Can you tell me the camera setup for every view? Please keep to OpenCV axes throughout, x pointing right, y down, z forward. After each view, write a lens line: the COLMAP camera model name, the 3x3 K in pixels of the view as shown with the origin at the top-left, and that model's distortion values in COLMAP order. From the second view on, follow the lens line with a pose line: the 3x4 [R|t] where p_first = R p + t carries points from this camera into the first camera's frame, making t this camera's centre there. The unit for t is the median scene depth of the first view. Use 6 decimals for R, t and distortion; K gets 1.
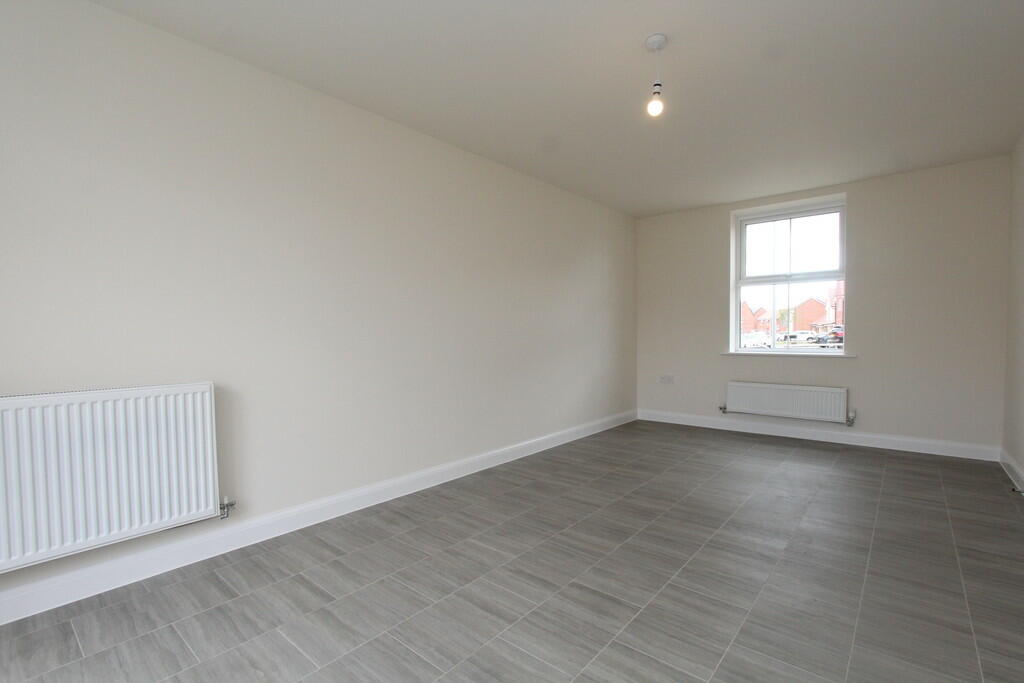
lens RADIAL K [[465.4, 0, 514.7], [0, 465.4, 339.9], [0, 0, 1]] dist [-0.004011, 0.000090]
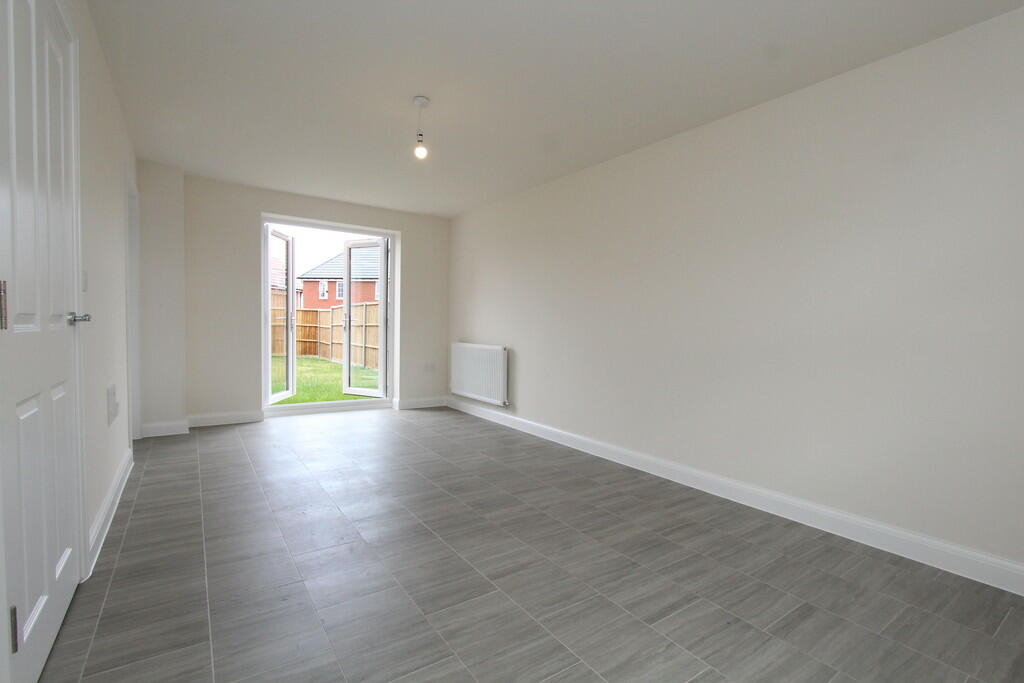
lens RADIAL K [[465.4, 0, 514.1], [0, 465.4, 352.2], [0, 0, 1]] dist [-0.004011, 0.000090]
pose [[-0.258066, 0.049970, -0.964834, 1.022436], [-0.030834, 0.997727, 0.059921, -0.012485], [0.965635, 0.045214, -0.255939, 1.105657]]
